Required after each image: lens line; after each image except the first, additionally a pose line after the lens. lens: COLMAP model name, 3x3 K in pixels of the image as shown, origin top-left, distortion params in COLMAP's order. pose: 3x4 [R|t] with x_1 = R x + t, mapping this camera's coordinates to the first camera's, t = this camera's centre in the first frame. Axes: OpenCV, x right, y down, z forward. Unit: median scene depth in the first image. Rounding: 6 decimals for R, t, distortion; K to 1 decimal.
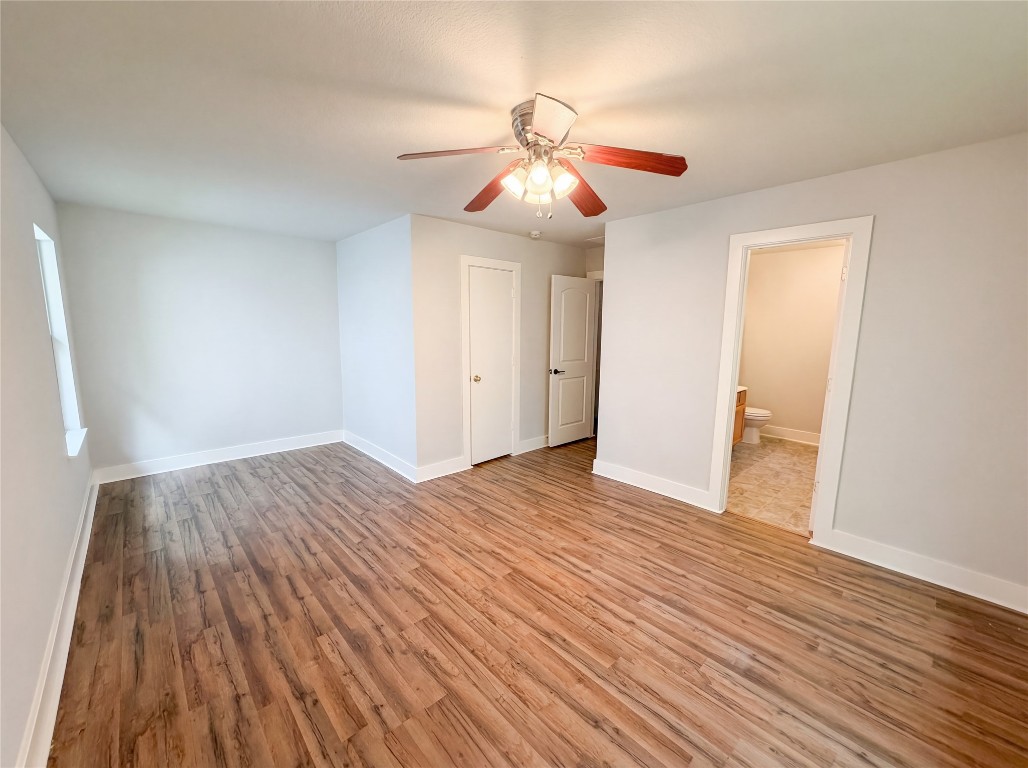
lens RADIAL K [[408.5, 0, 510.8], [0, 408.5, 384.1], [0, 0, 1]] dist [-0.001548, 0.000075]
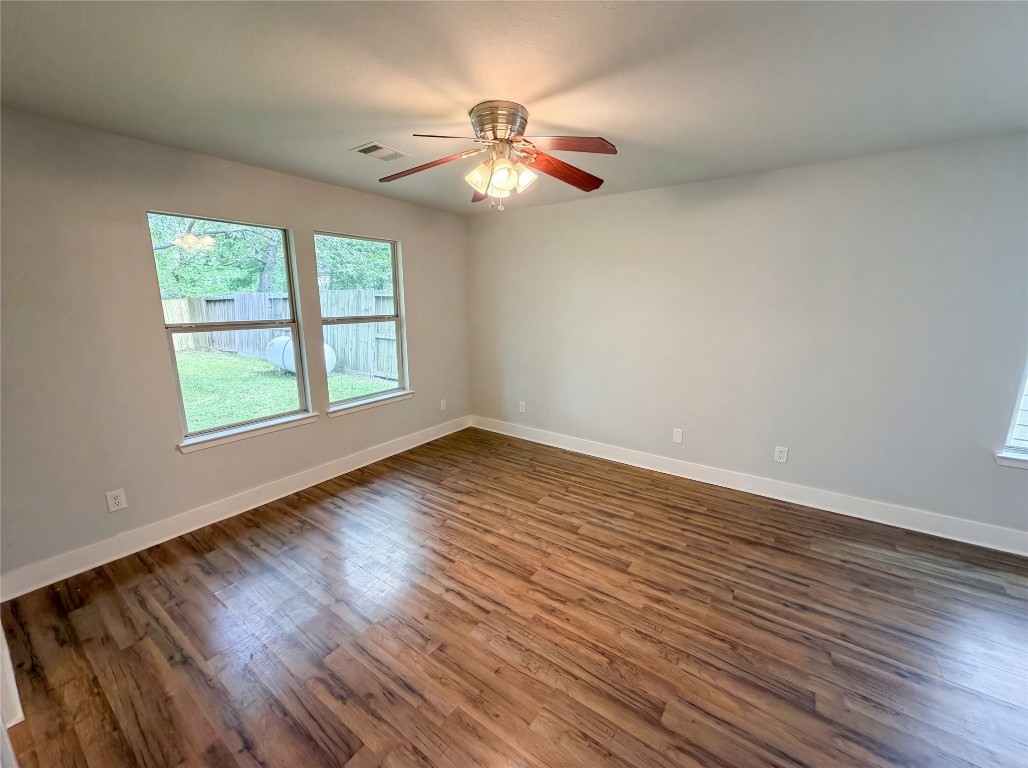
lens RADIAL K [[408.5, 0, 510.8], [0, 408.5, 384.1], [0, 0, 1]] dist [-0.001548, 0.000075]
pose [[-0.978303, 0.038564, -0.203560, 0.224318], [-0.033775, 0.939694, 0.340344, -0.279443], [0.204410, 0.339835, -0.918003, 1.740046]]
